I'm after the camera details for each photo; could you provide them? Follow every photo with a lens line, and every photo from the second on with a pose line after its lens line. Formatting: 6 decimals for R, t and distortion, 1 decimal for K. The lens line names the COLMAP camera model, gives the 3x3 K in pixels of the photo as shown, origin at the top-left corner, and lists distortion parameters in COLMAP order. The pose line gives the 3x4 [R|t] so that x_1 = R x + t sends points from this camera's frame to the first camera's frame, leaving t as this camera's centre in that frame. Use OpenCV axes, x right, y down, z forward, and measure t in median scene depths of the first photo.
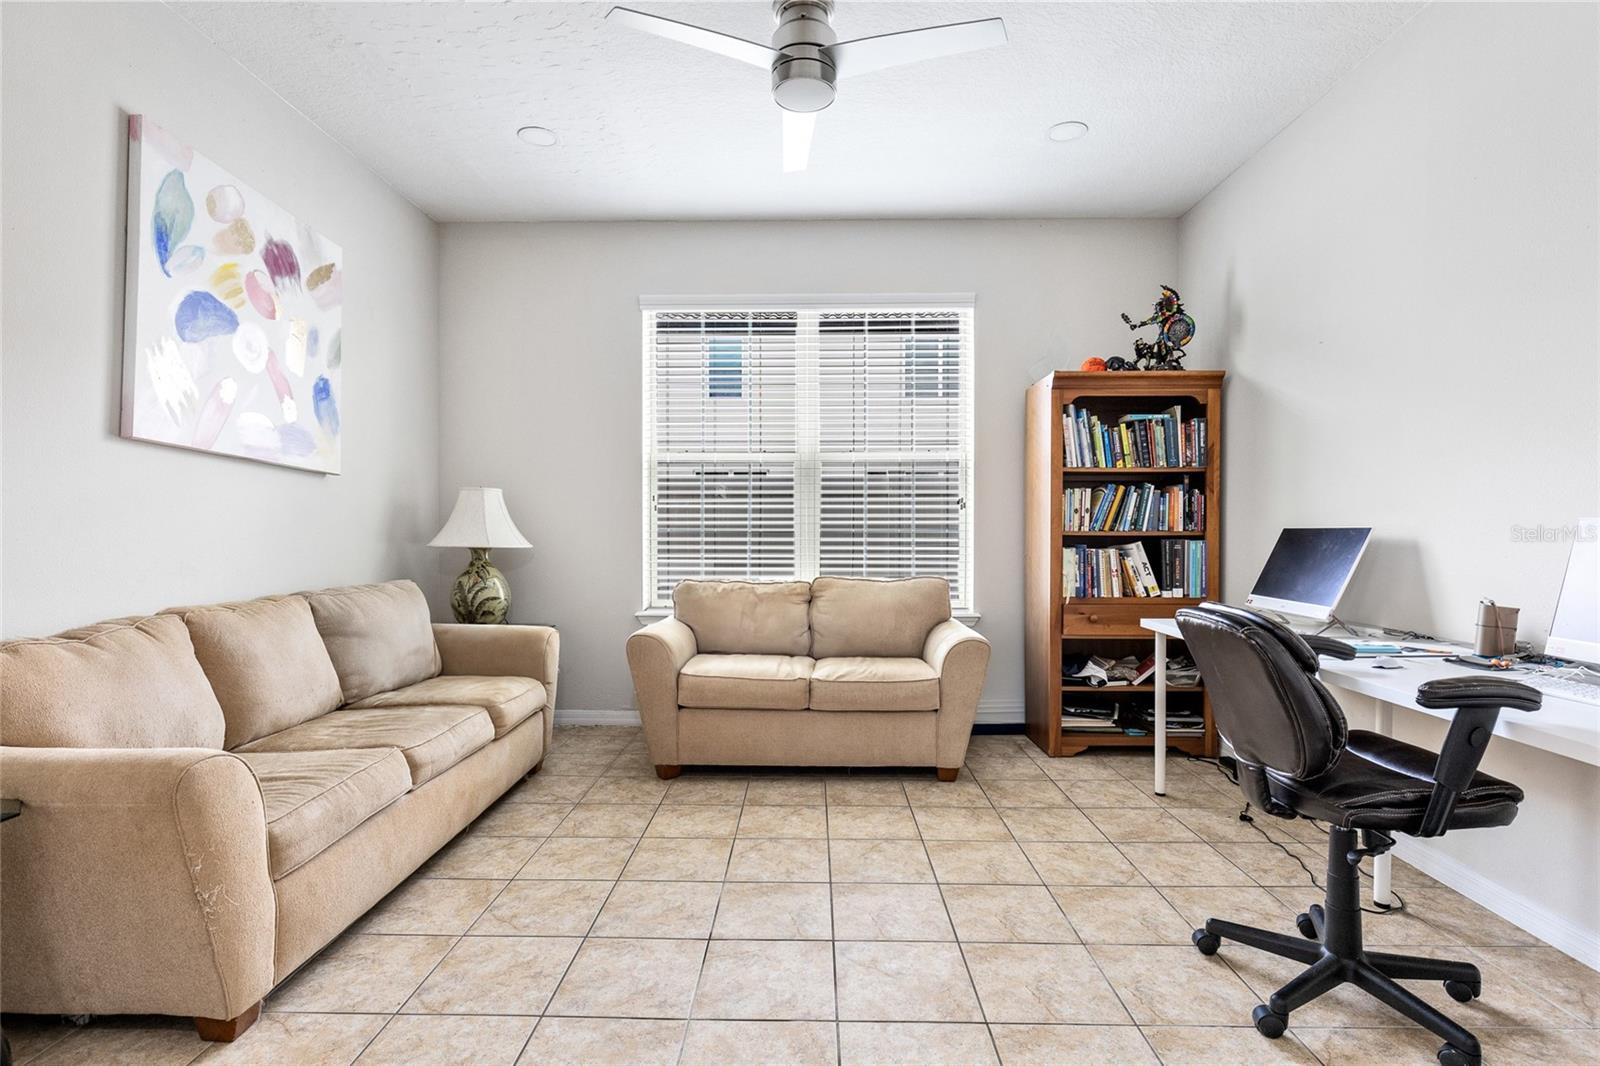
lens RADIAL K [[767.1, 0, 807.5], [0, 767.1, 540.6], [0, 0, 1]] dist [0.000976, 0.000287]
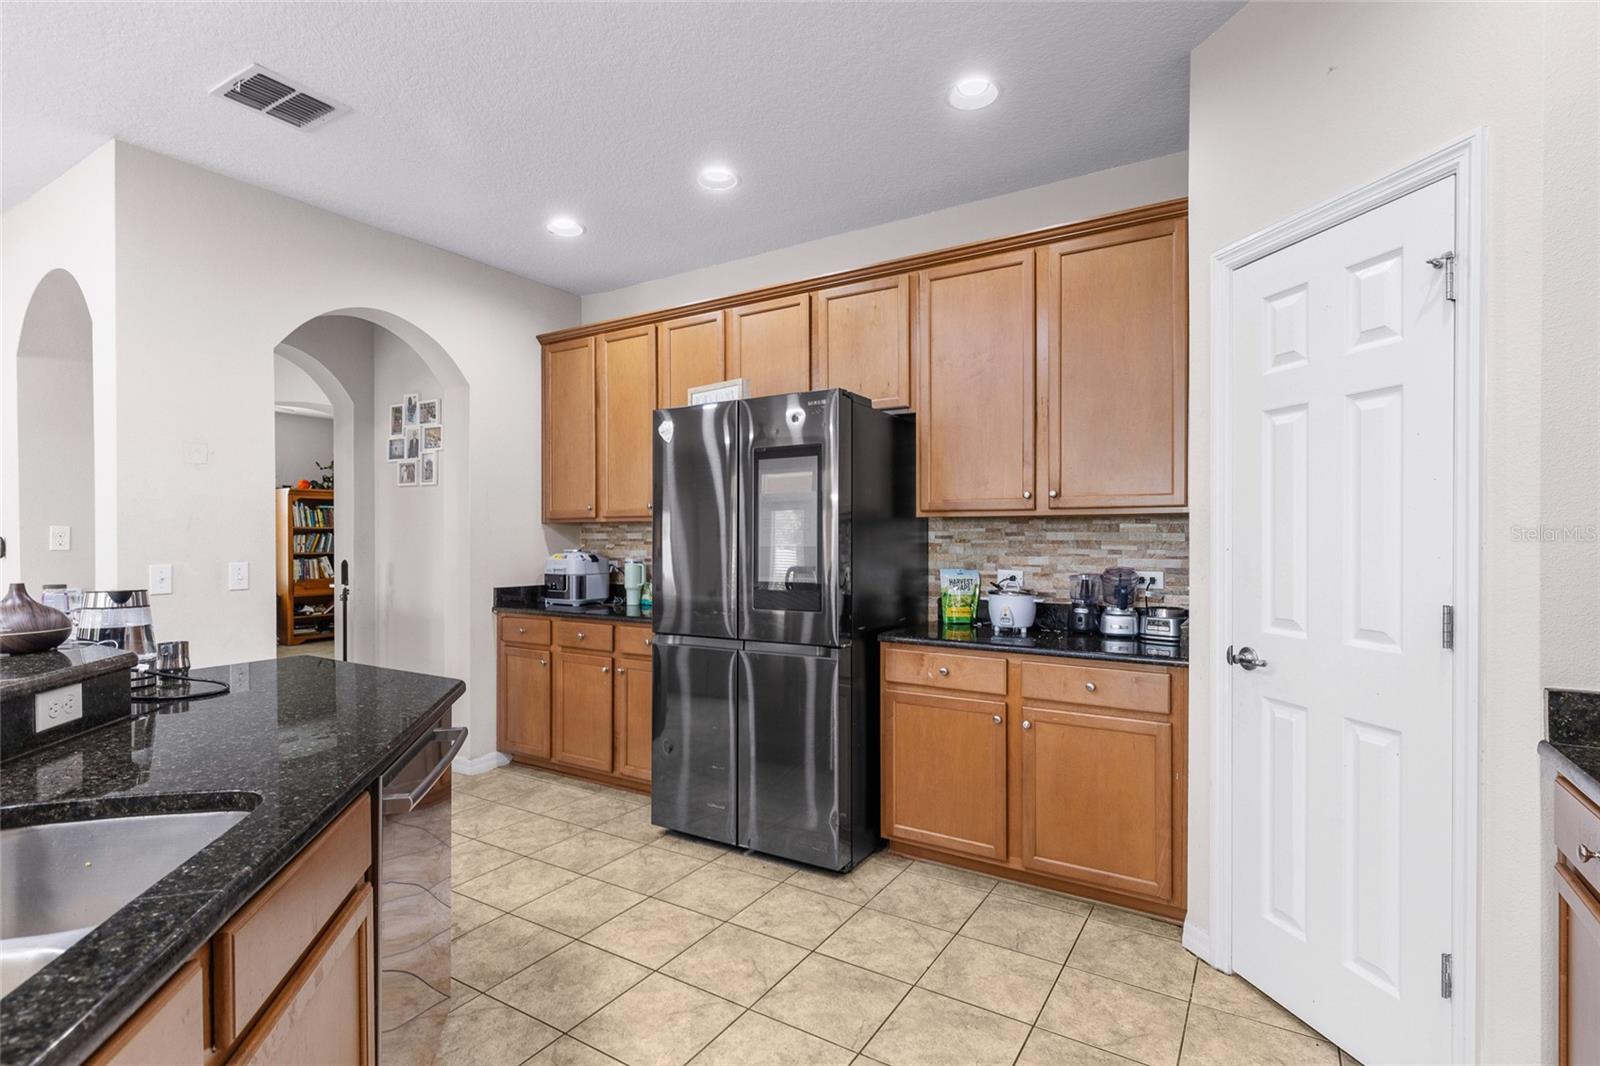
lens RADIAL K [[767.1, 0, 798.0], [0, 767.1, 538.2], [0, 0, 1]] dist [0.000976, 0.000287]
pose [[0.525581, -0.005102, 0.850728, -1.074244], [0.018543, 0.999813, -0.005459, -0.017916], [-0.850541, 0.018645, 0.525578, -1.969318]]
